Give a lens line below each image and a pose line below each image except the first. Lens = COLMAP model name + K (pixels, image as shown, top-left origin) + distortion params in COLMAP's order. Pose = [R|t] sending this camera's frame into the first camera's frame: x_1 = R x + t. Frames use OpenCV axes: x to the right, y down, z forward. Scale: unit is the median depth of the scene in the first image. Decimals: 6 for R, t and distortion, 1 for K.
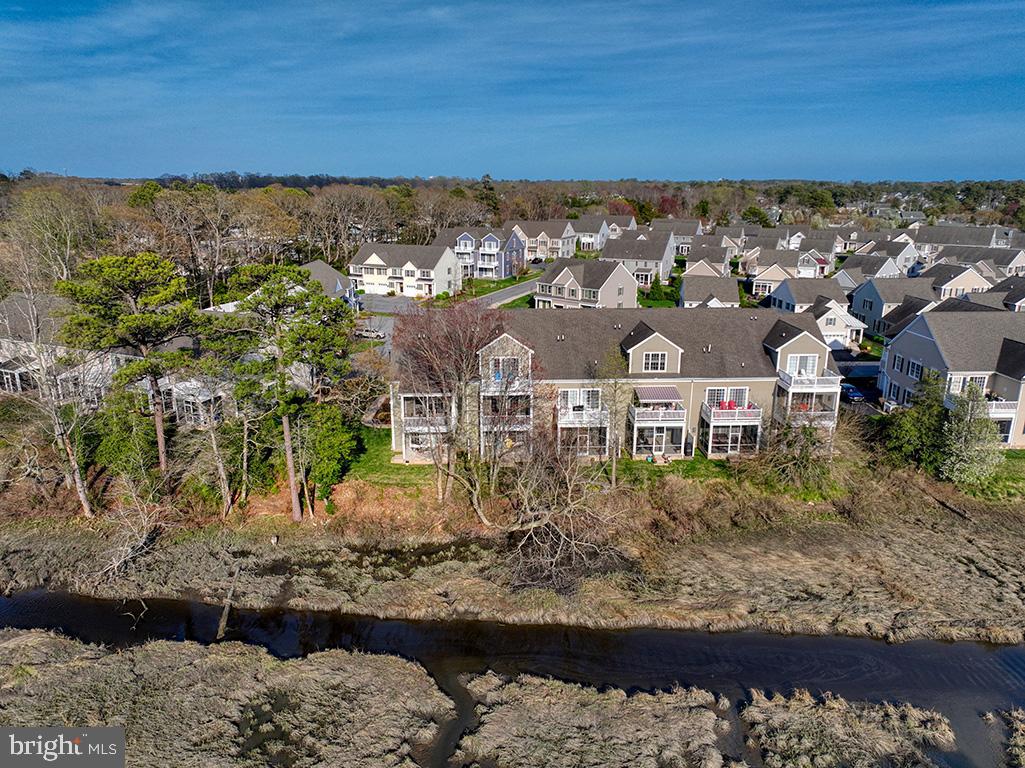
lens RADIAL K [[721.7, 0, 514.5], [0, 721.7, 382.6], [0, 0, 1]] dist [0.004847, 0.010652]
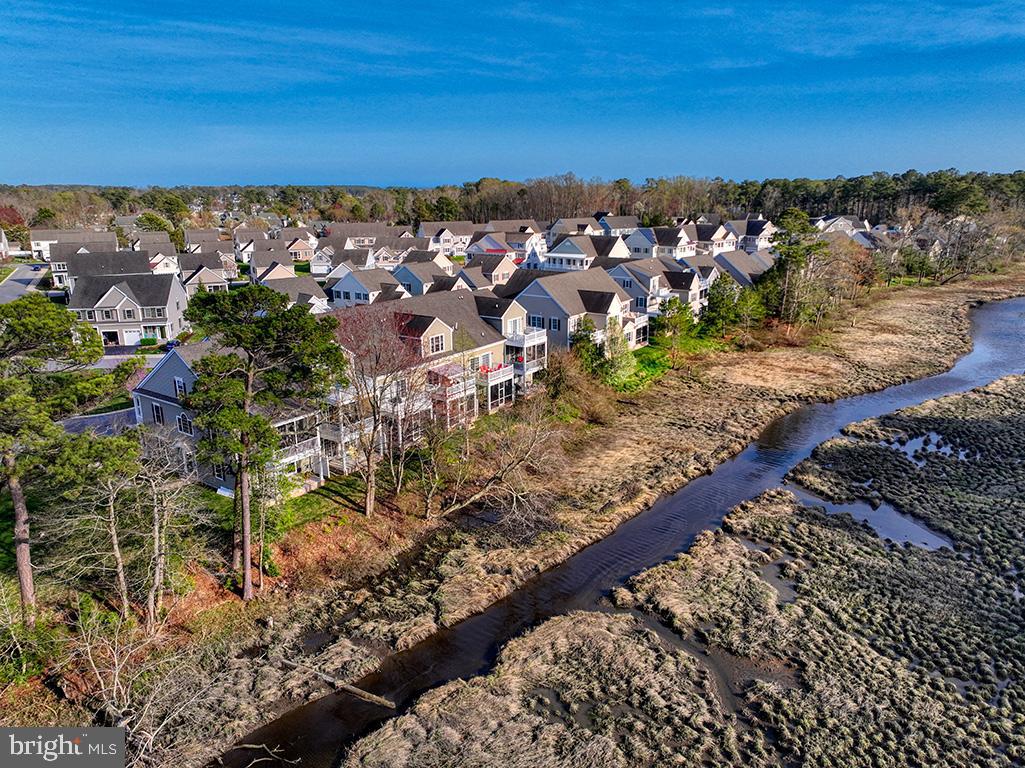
lens RADIAL K [[721.7, 0, 514.5], [0, 721.7, 382.6], [0, 0, 1]] dist [0.004847, 0.010652]
pose [[0.618873, -0.213935, 0.755796, -0.666421], [0.218865, 0.971056, 0.095652, -0.057438], [-0.754383, 0.106221, 0.647783, 0.211618]]
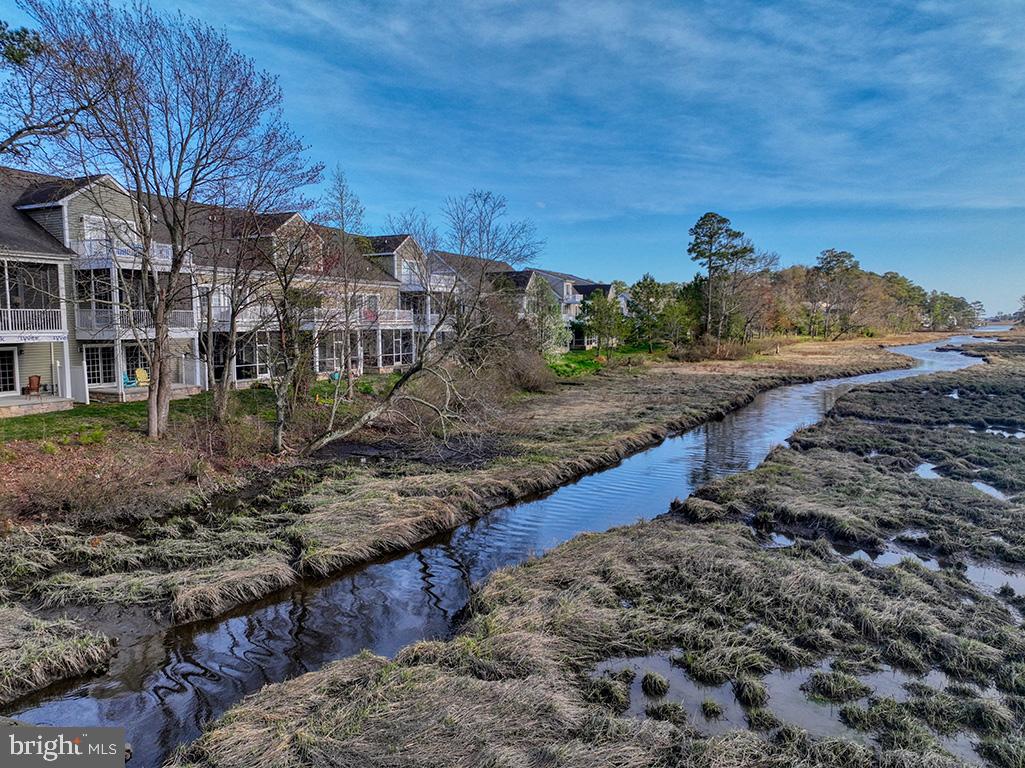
lens RADIAL K [[721.7, 0, 514.5], [0, 721.7, 382.6], [0, 0, 1]] dist [0.004847, 0.010652]
pose [[0.465052, -0.078686, 0.881780, -0.409603], [0.242839, 0.969175, -0.041588, 0.206274], [-0.851326, 0.233471, 0.469824, 0.559686]]
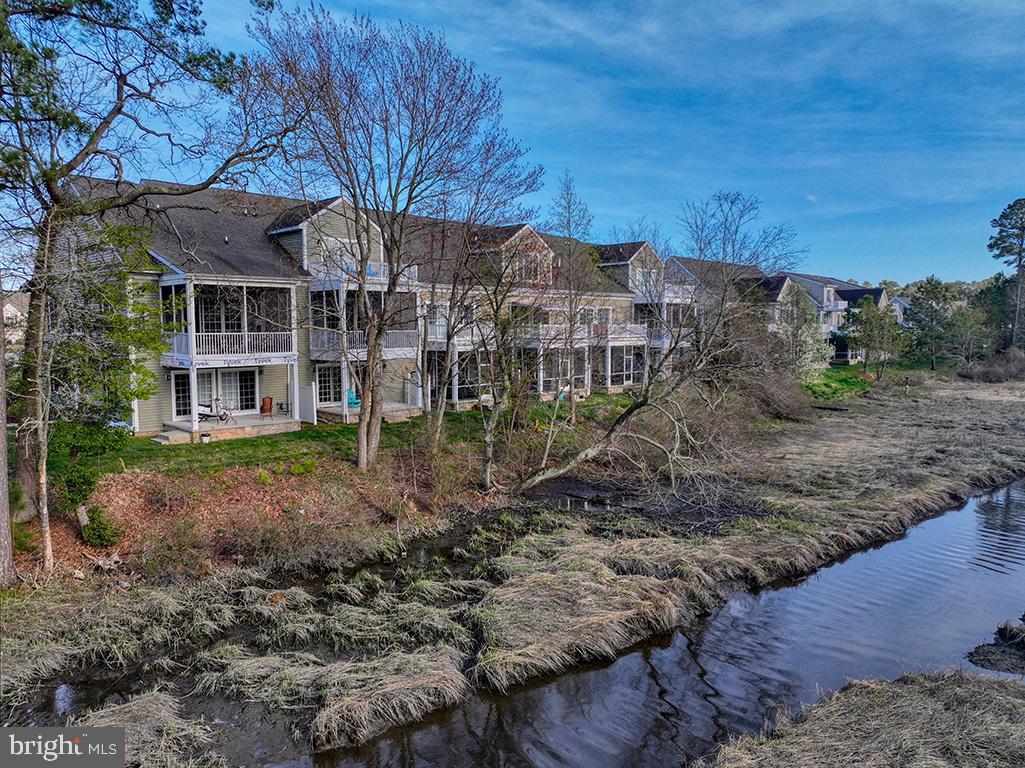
lens RADIAL K [[721.7, 0, 514.5], [0, 721.7, 382.6], [0, 0, 1]] dist [0.004847, 0.010652]
pose [[0.727169, -0.057238, 0.684068, -0.341426], [0.186077, 0.975644, -0.116167, 0.181429], [-0.660757, 0.211763, 0.720109, 0.591513]]
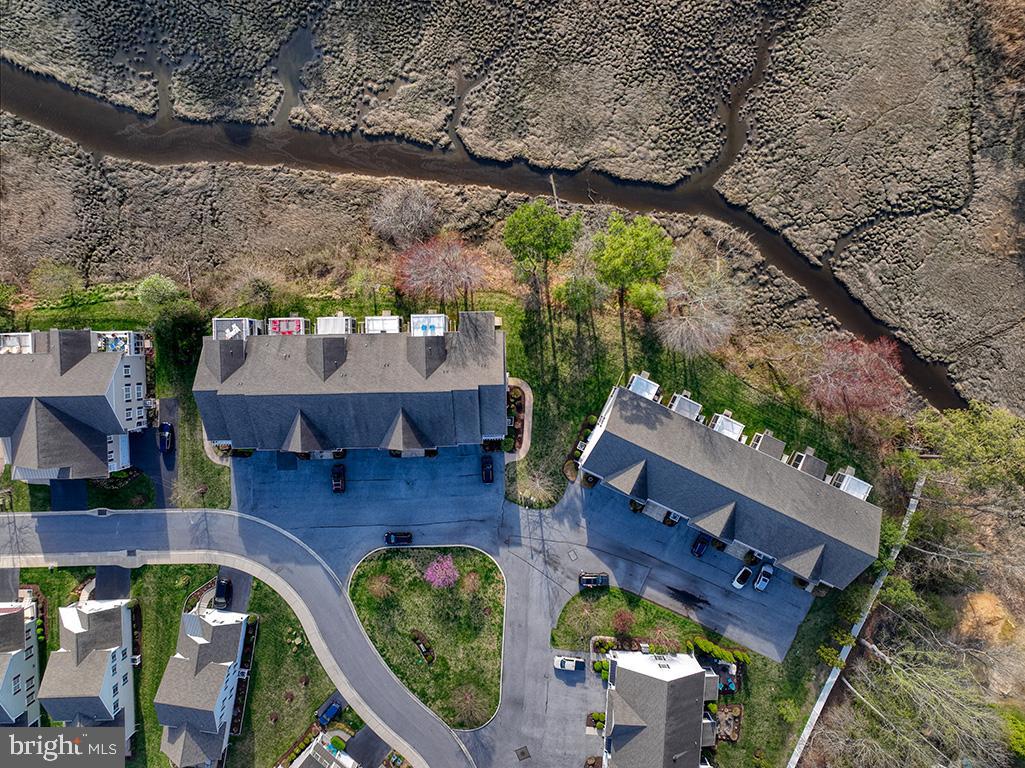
lens RADIAL K [[721.7, 0, 514.5], [0, 721.7, 382.6], [0, 0, 1]] dist [0.004847, 0.010652]
pose [[-0.999412, -0.033437, -0.007589, -0.212794], [0.002938, -0.304018, 0.952662, -1.678968], [-0.034162, 0.952079, 0.303938, 0.693443]]
